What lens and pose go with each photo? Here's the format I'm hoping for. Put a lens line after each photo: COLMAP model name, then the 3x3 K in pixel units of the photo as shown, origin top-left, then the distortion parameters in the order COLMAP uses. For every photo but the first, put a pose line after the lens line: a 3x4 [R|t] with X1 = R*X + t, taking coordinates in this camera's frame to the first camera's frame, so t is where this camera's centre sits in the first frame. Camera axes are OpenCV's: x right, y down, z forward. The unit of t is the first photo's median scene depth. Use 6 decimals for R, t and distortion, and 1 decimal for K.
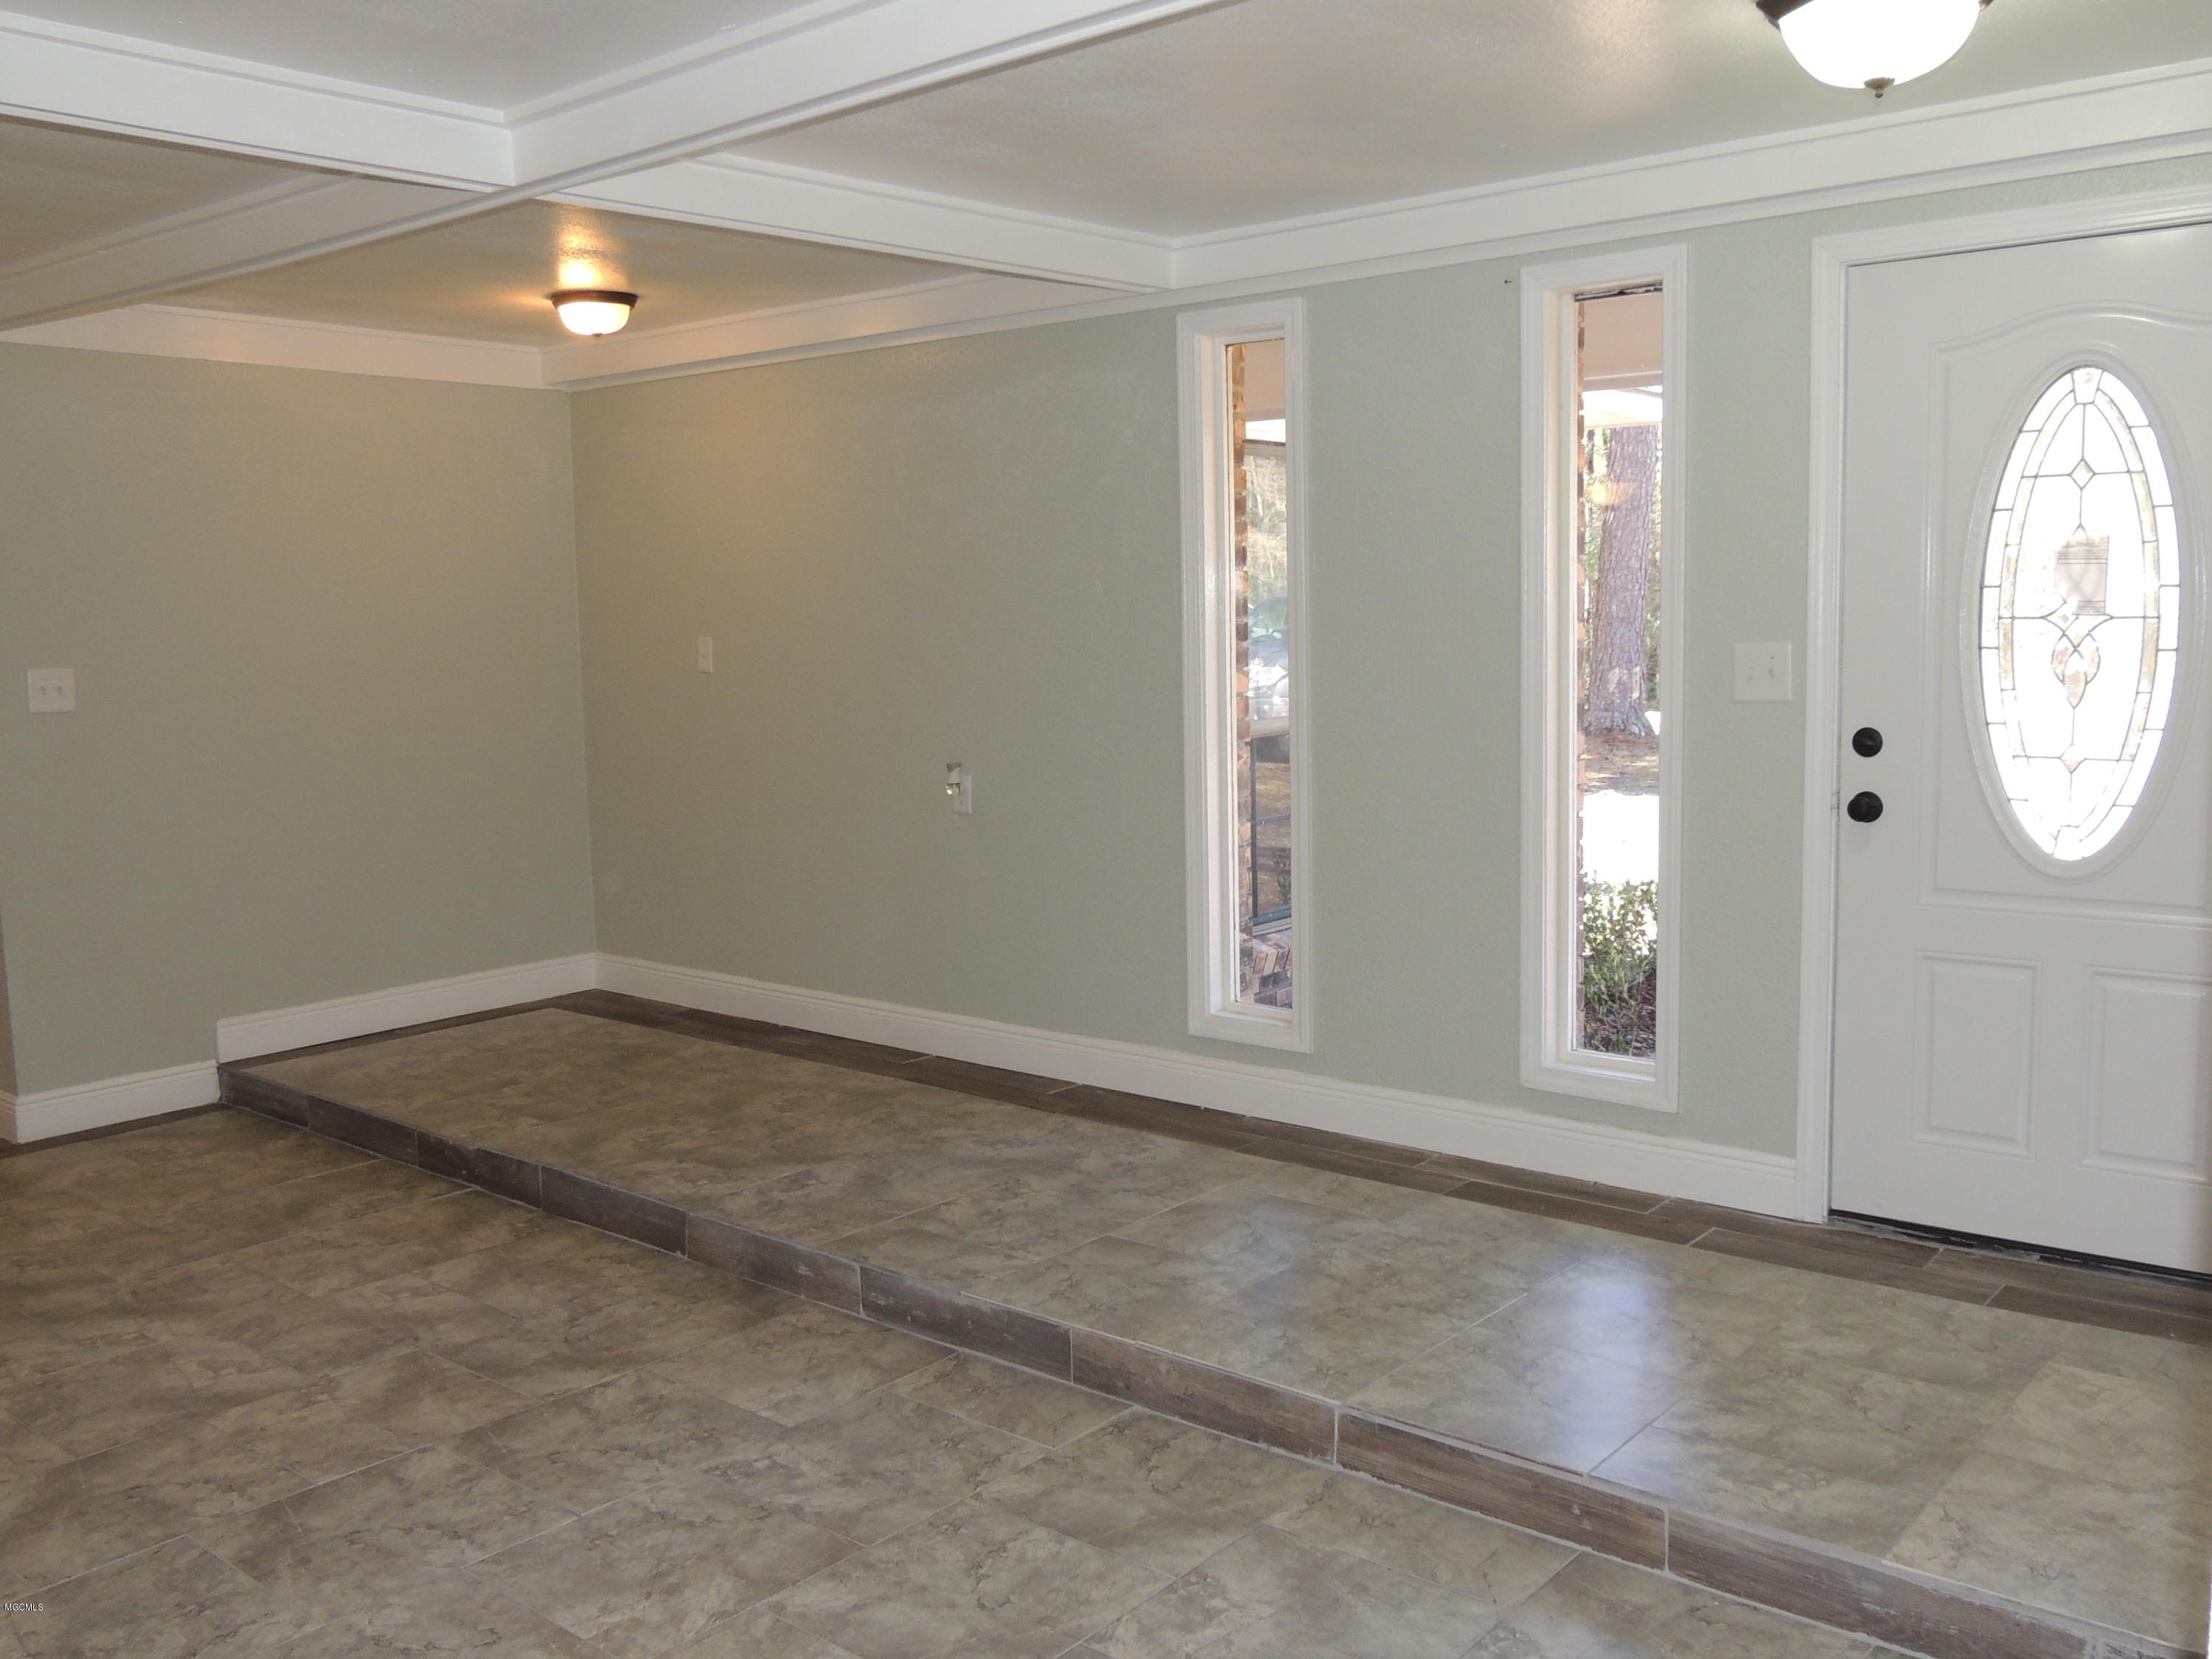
lens RADIAL K [[1893.7, 0, 1114.9], [0, 1893.7, 791.0], [0, 0, 1]] dist [-0.039886, 0.017632]
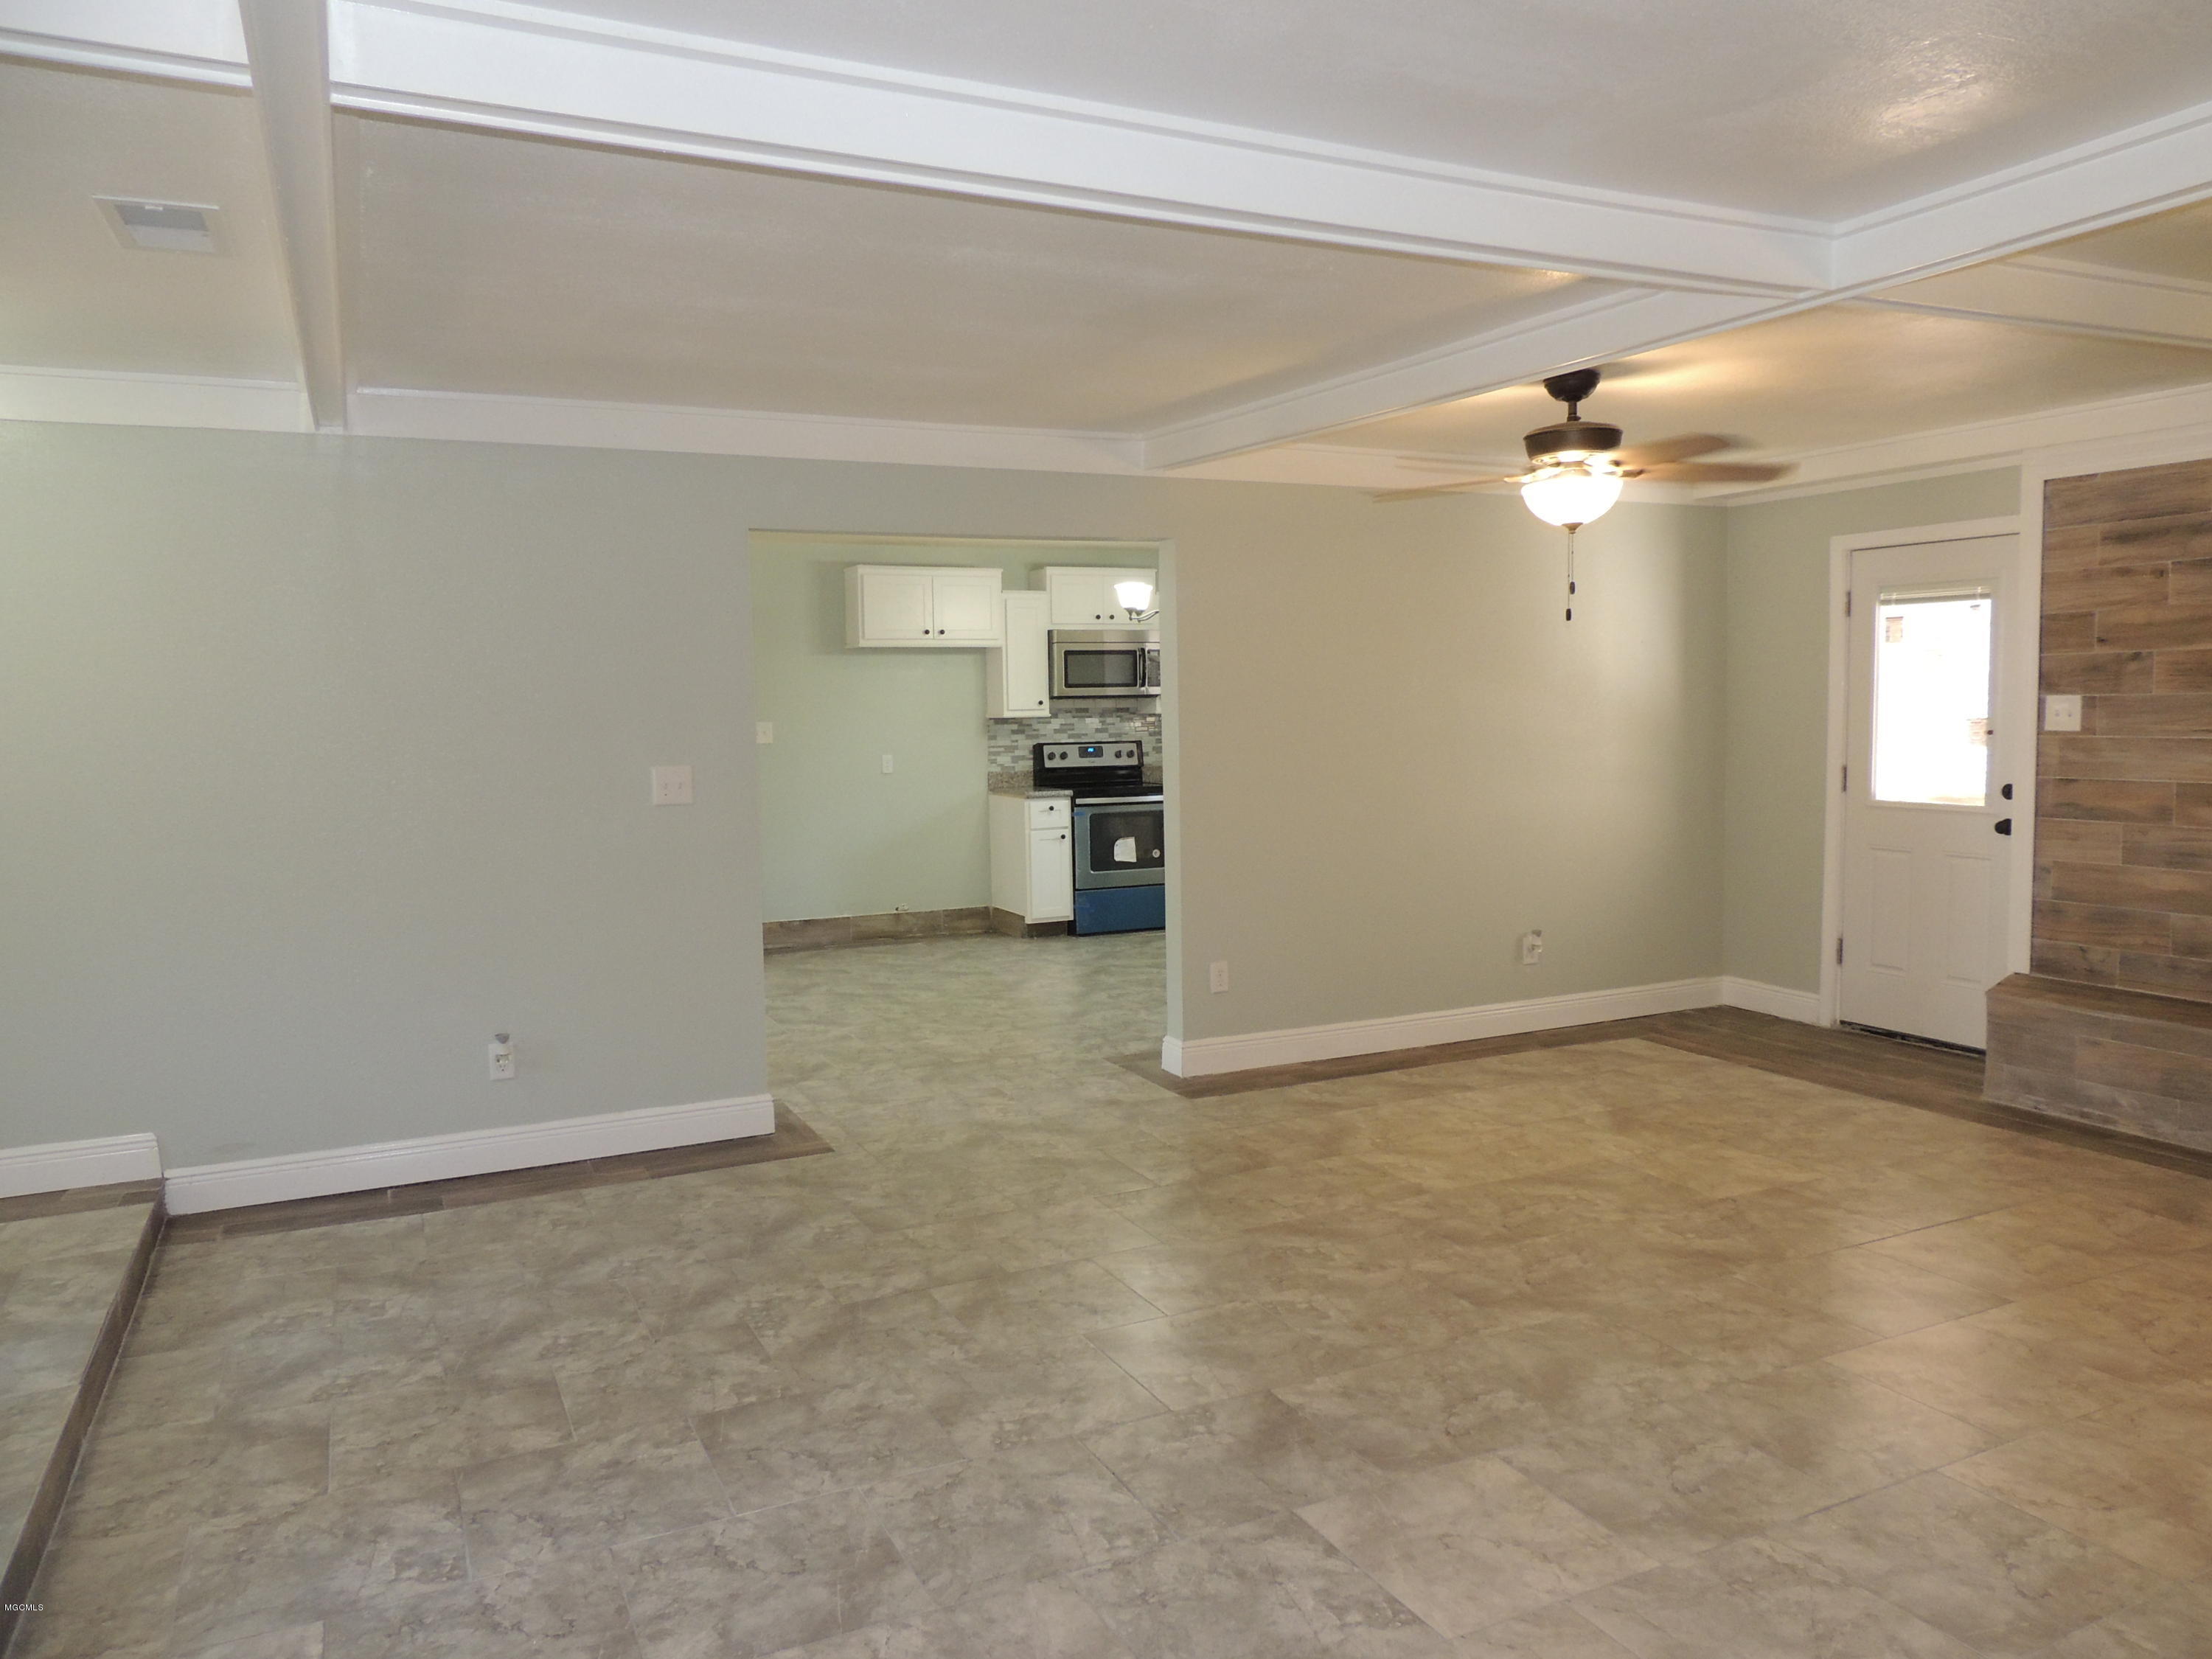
lens RADIAL K [[1572.2, 0, 1112.3], [0, 1572.2, 833.9], [0, 0, 1]] dist [-0.038502, 0.023248]
pose [[-0.913725, 0.000813, 0.406332, -0.716675], [0.071417, 0.984752, 0.158628, -0.104985], [-0.400008, 0.173962, -0.899851, 1.275744]]
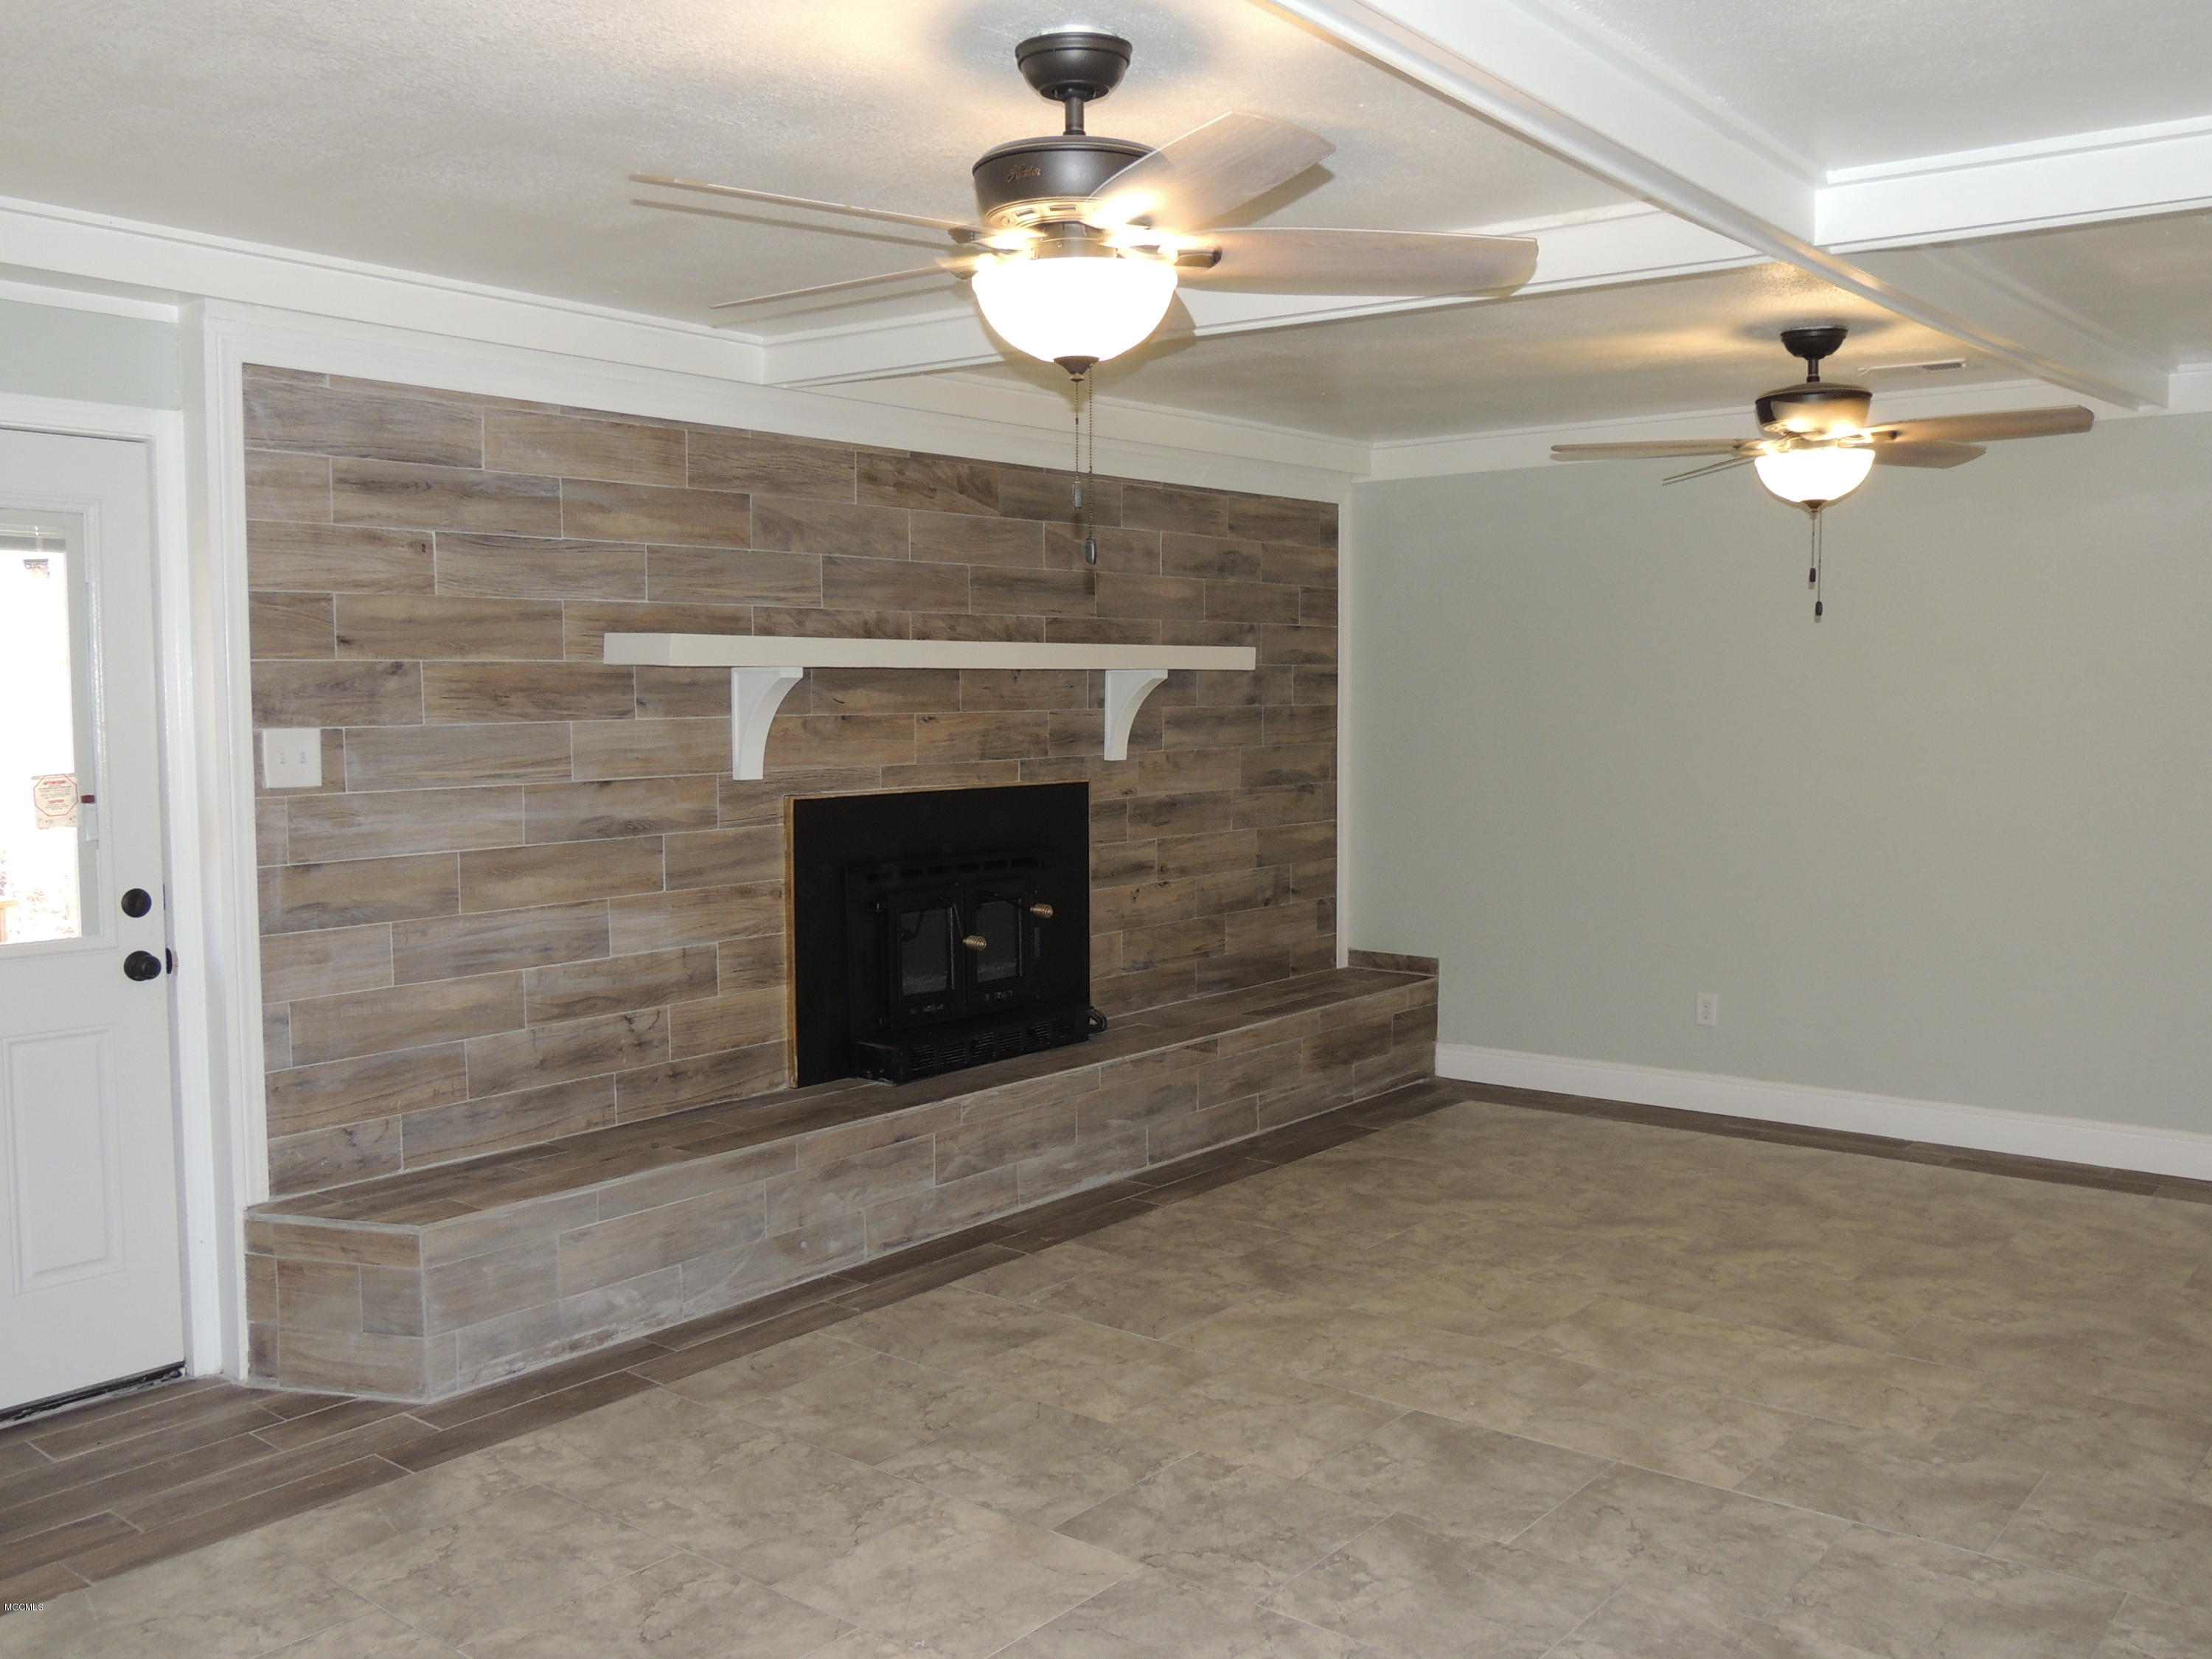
lens RADIAL K [[1893.7, 0, 1137.8], [0, 1893.7, 841.3], [0, 0, 1]] dist [-0.039886, 0.017632]
pose [[0.026165, 0.097468, -0.994895, 0.134495], [-0.085208, 0.991831, 0.094927, -0.017595], [0.996020, 0.082289, 0.034256, 0.041693]]
